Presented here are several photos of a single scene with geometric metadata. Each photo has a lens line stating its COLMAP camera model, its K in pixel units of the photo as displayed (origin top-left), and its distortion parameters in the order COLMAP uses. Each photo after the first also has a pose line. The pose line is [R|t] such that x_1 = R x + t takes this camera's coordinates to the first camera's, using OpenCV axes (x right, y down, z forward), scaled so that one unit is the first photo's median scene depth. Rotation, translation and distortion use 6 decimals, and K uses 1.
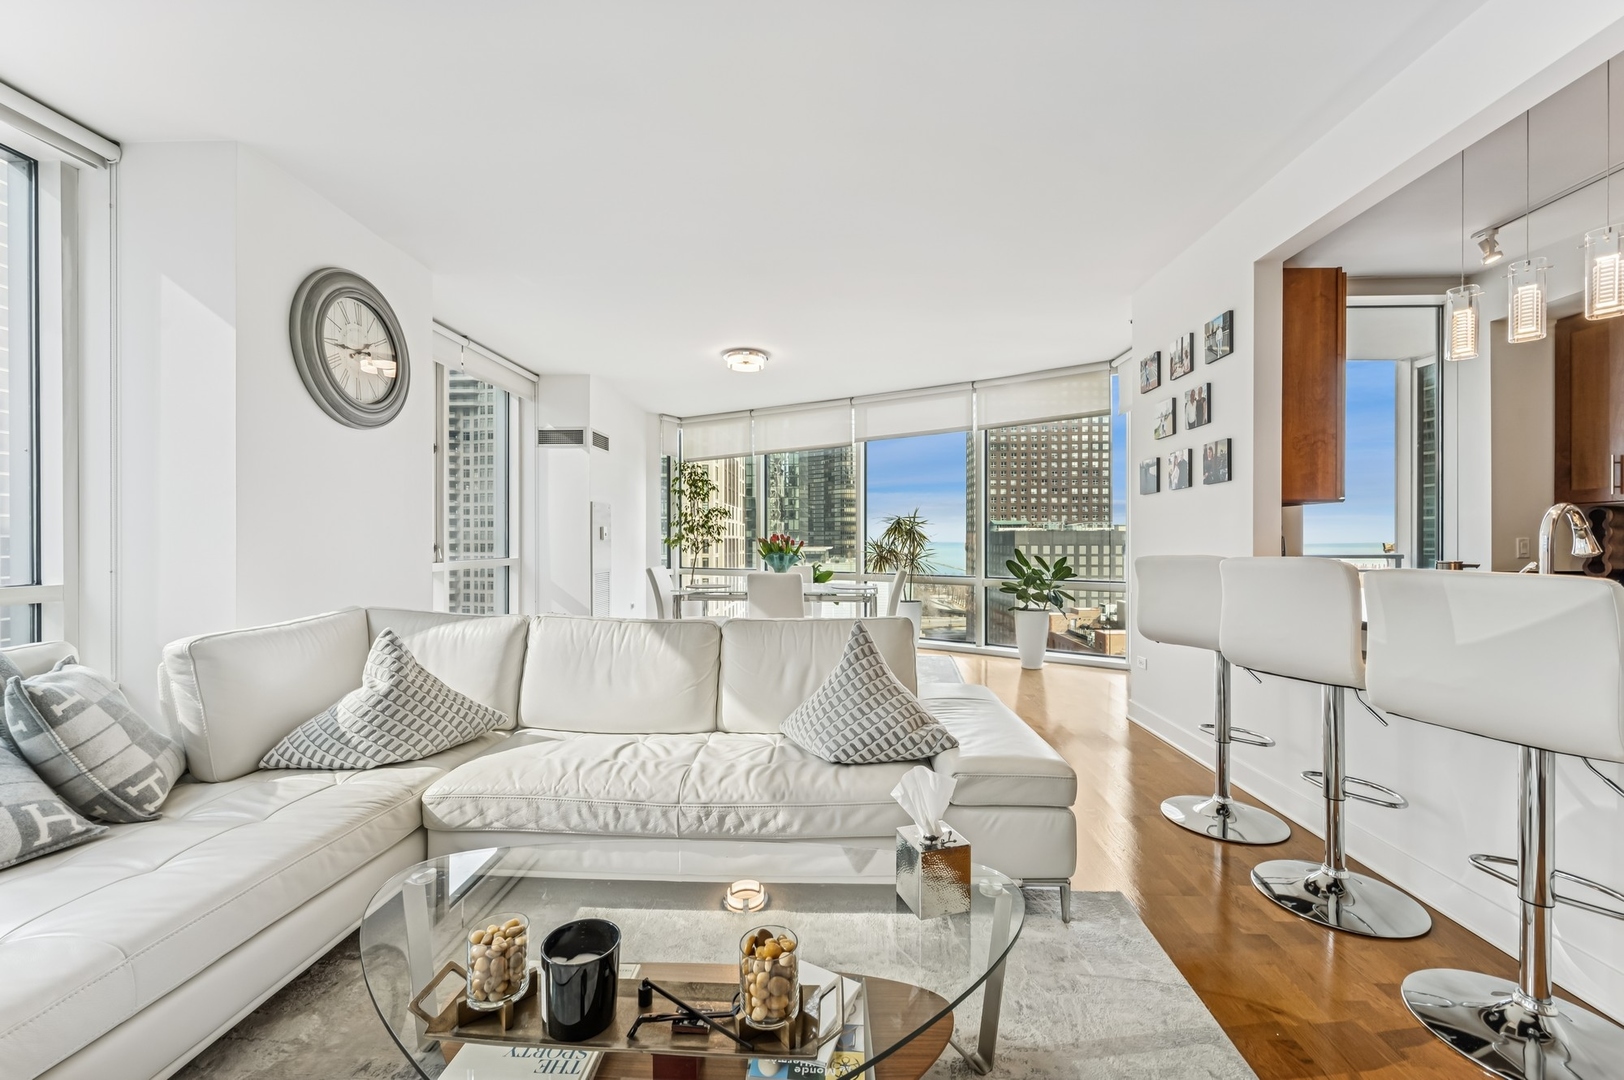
lens RADIAL K [[647.2, 0, 811.5], [0, 647.2, 539.5], [0, 0, 1]] dist [-0.000333, -0.000210]
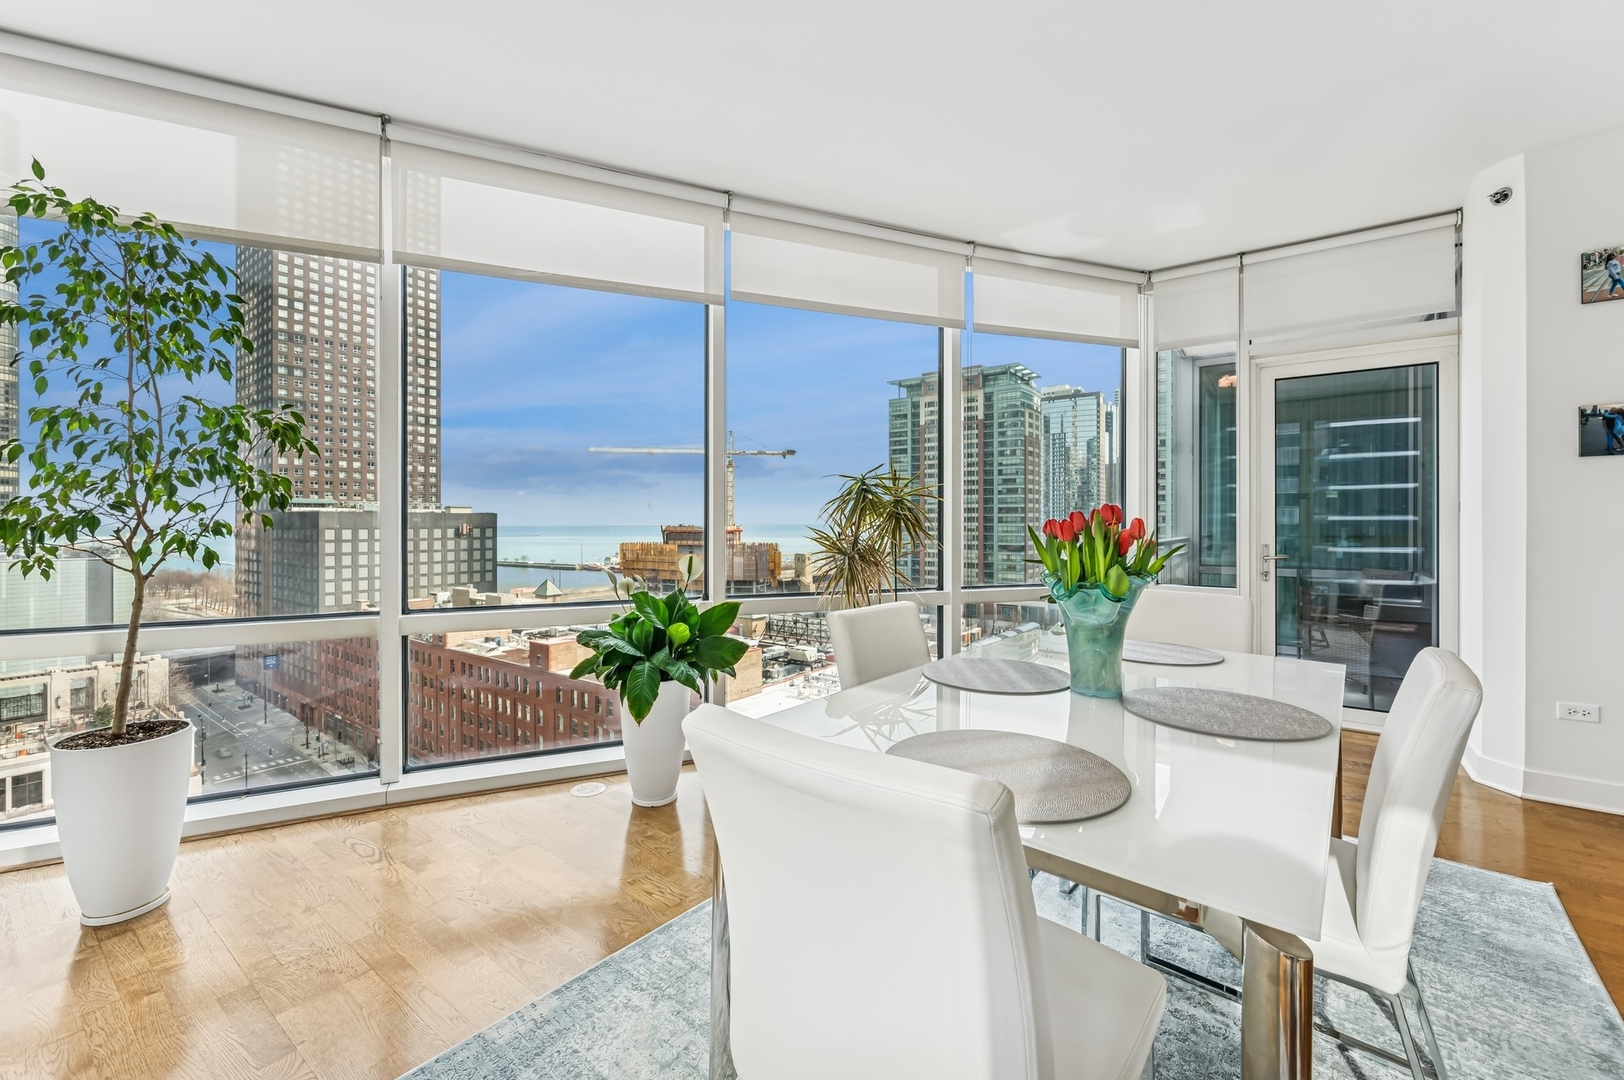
lens RADIAL K [[647.2, 0, 821.9], [0, 647.2, 526.7], [0, 0, 1]] dist [-0.000333, -0.000210]
pose [[0.553005, -0.006567, 0.833152, -0.305600], [0.000597, 0.999972, 0.007486, -0.001194], [-0.833178, -0.003643, 0.552993, 0.819869]]
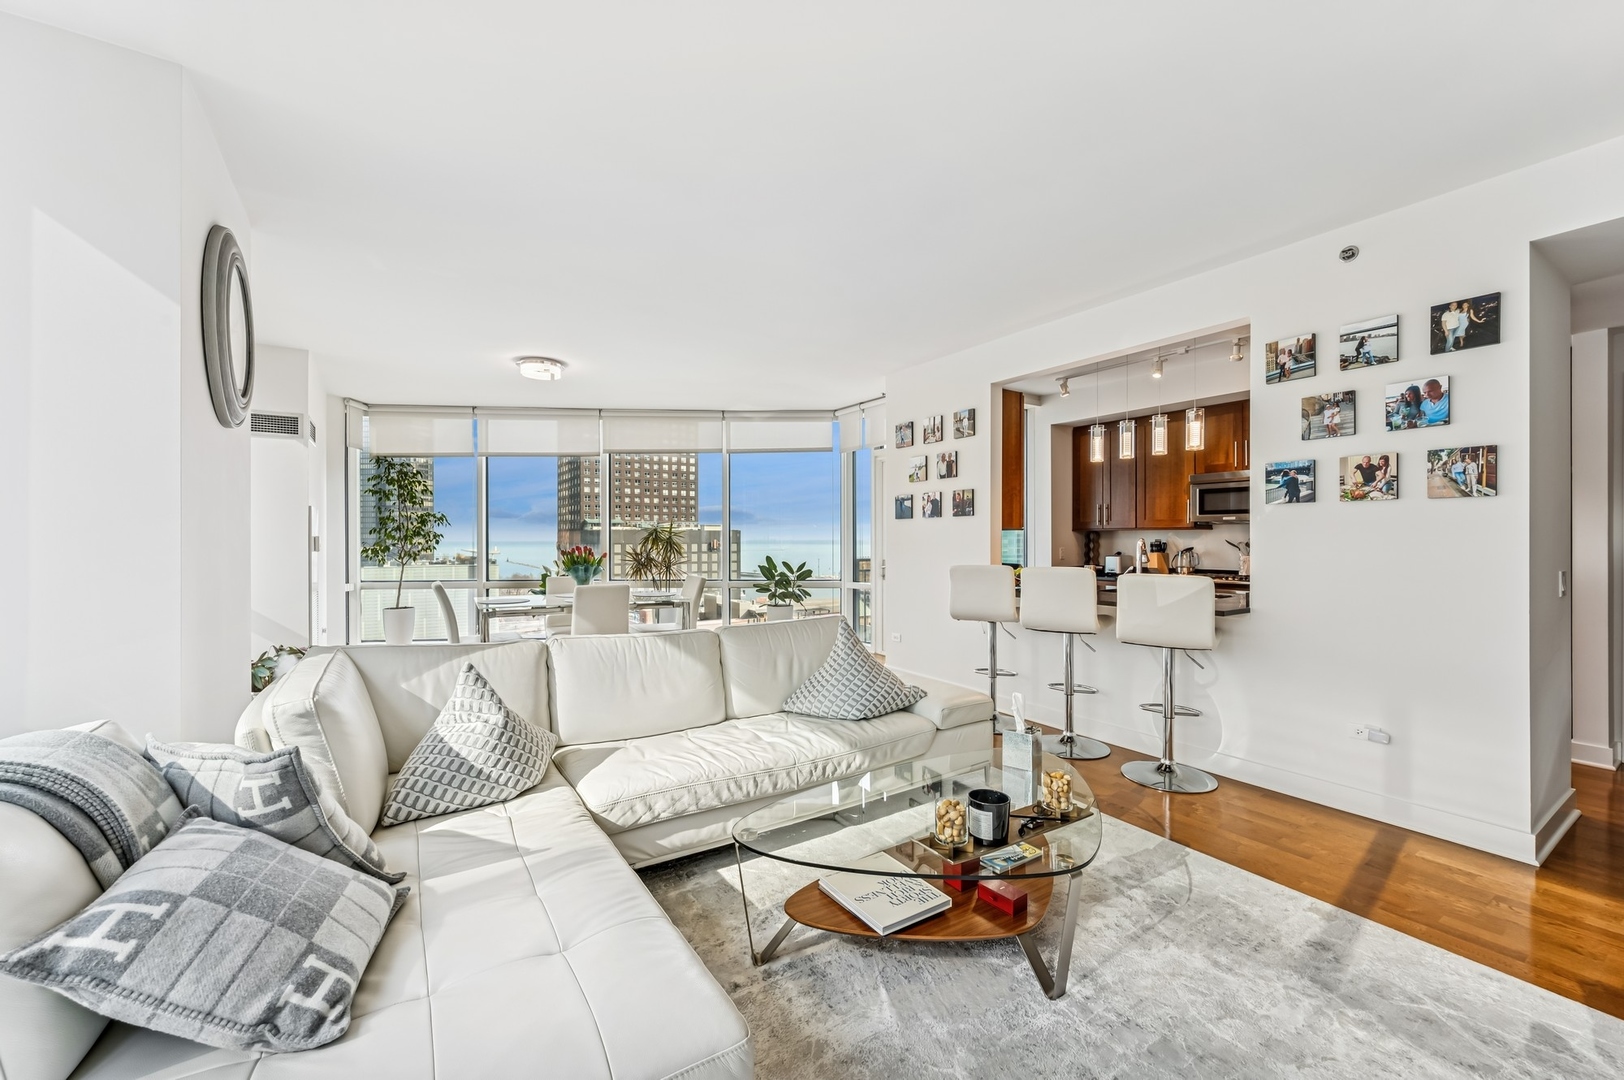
lens RADIAL K [[647.2, 0, 814.2], [0, 647.2, 540.0], [0, 0, 1]] dist [-0.000333, -0.000210]
pose [[0.814160, -0.001929, 0.580637, -0.295554], [0.000009, 0.999995, 0.003309, -0.018346], [-0.580641, -0.002689, 0.814156, -0.033100]]
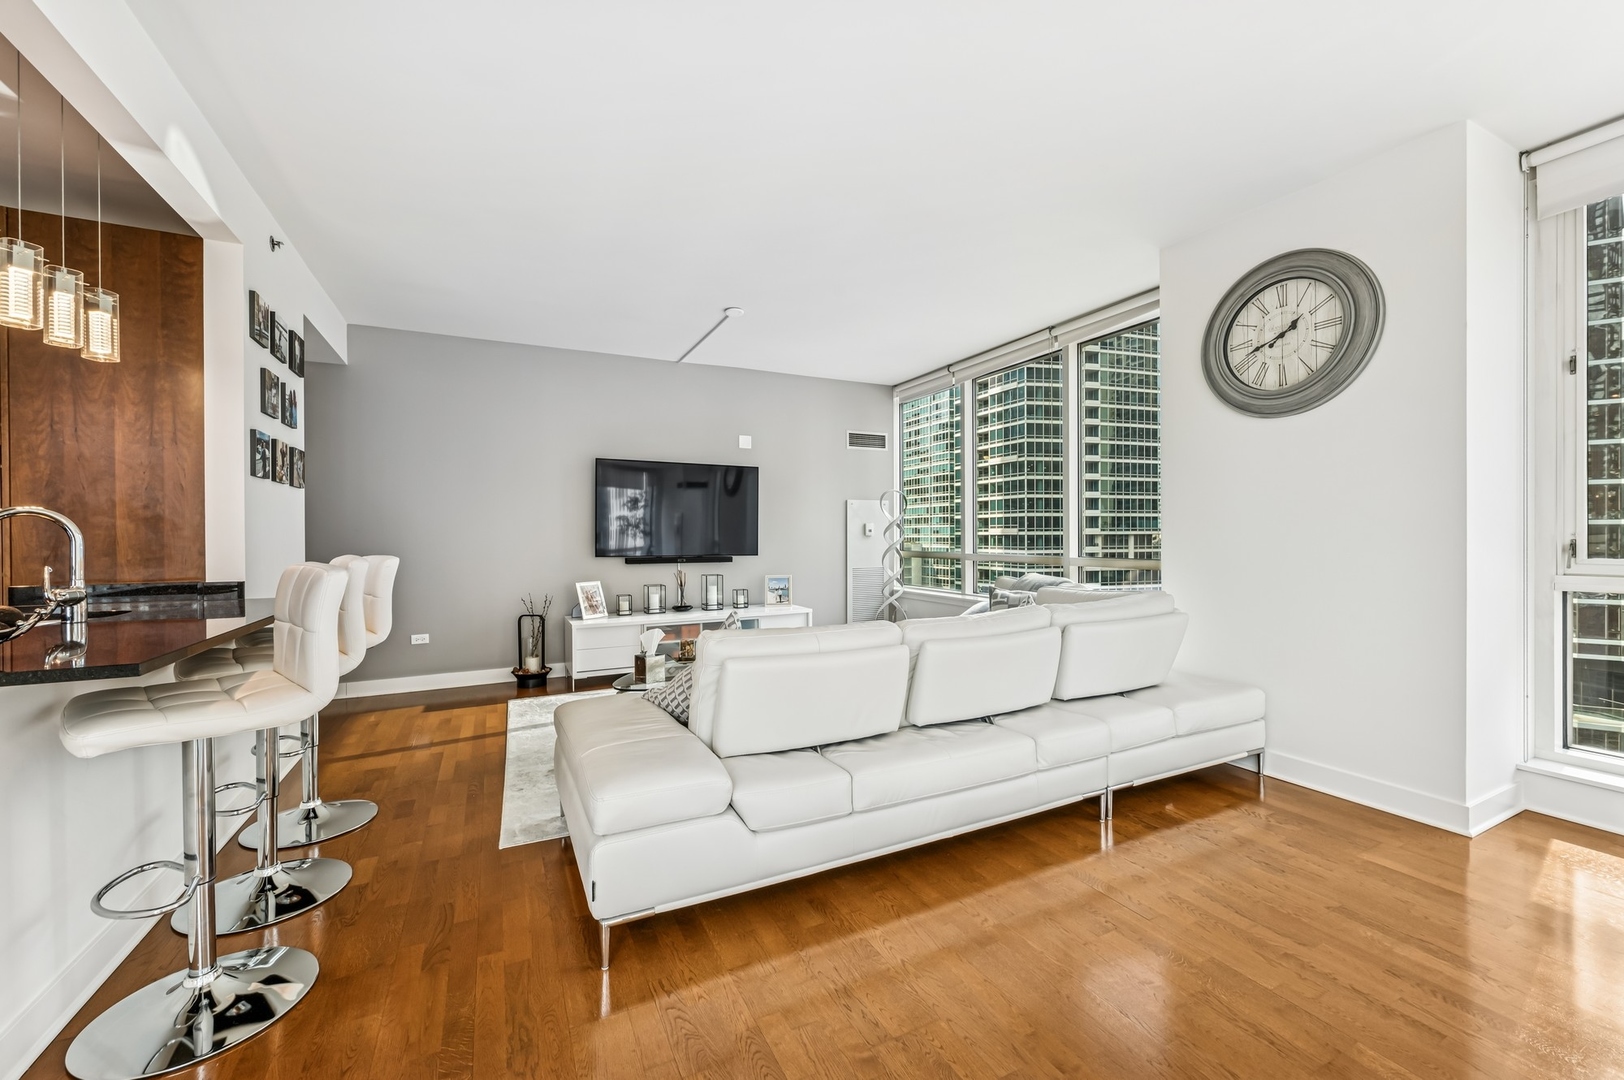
lens RADIAL K [[647.2, 0, 818.7], [0, 647.2, 536.3], [0, 0, 1]] dist [-0.000333, -0.000210]
pose [[-0.875098, 0.008122, -0.483878, 0.183523], [0.008157, 0.999965, 0.002033, -0.001109], [0.483878, -0.002168, -0.875133, 0.768692]]
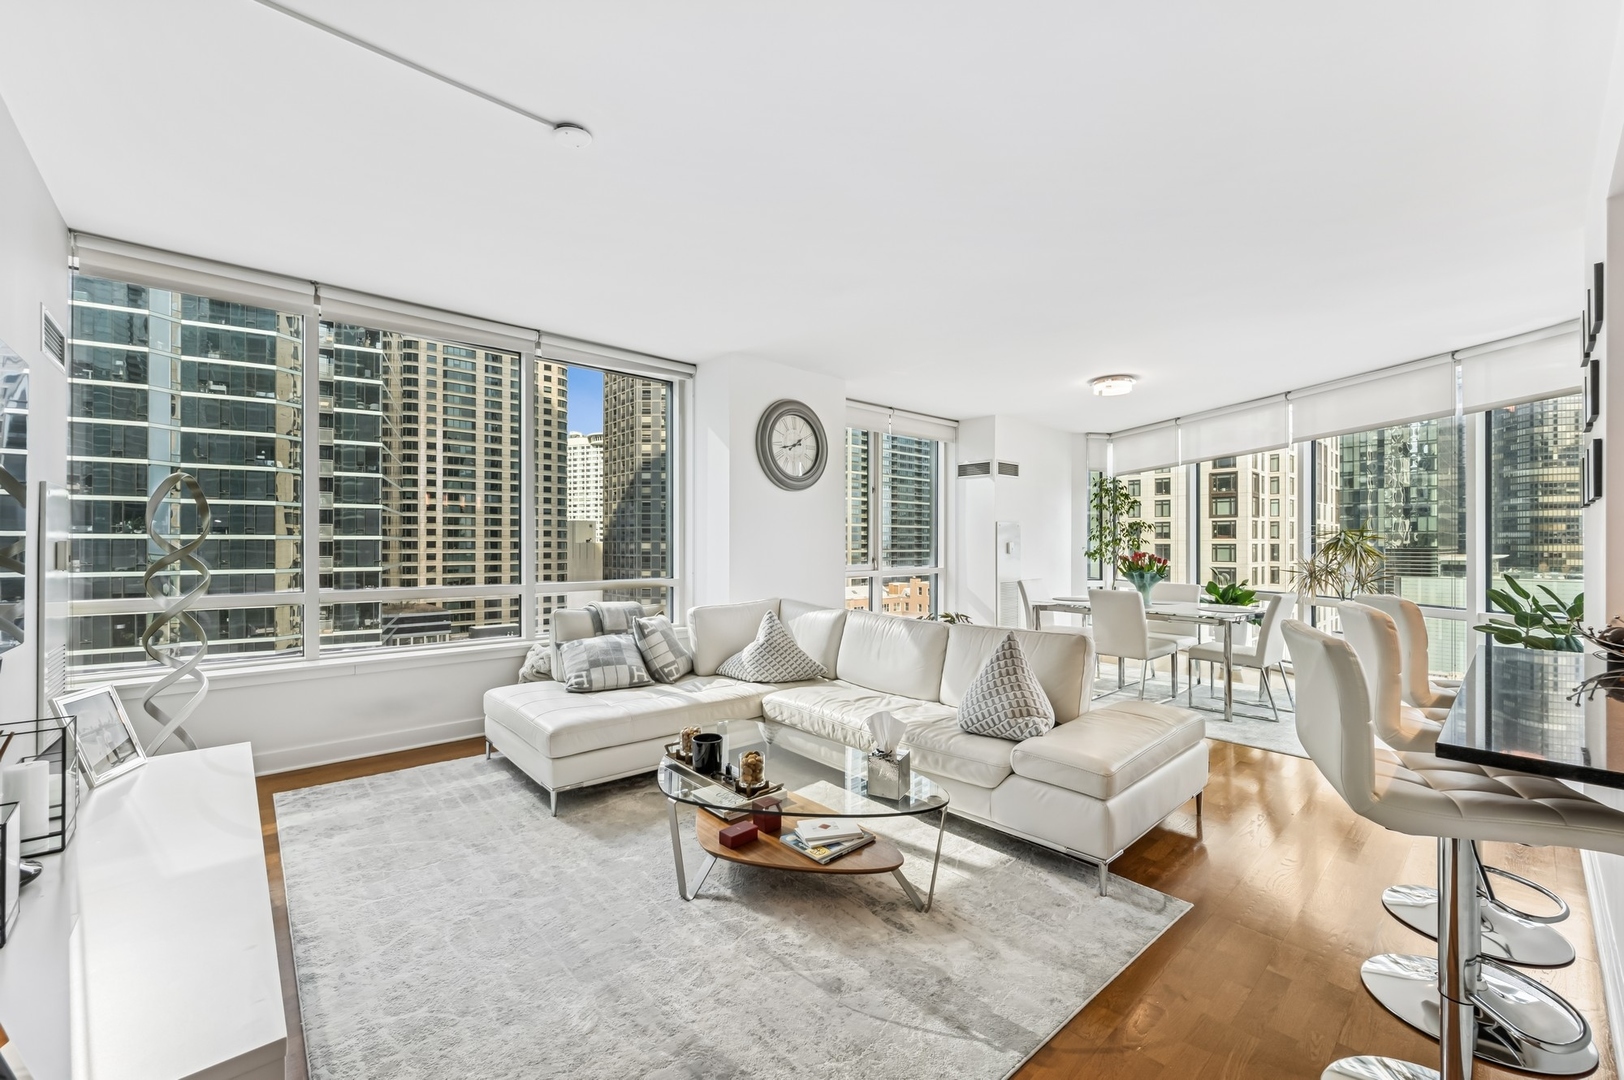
lens RADIAL K [[647.2, 0, 812.8], [0, 647.2, 541.5], [0, 0, 1]] dist [-0.000333, -0.000210]
pose [[0.699696, -0.001179, -0.714440, 0.271710], [-0.000784, 0.999997, -0.002418, -0.019143], [0.714441, 0.002252, 0.699692, -0.070072]]
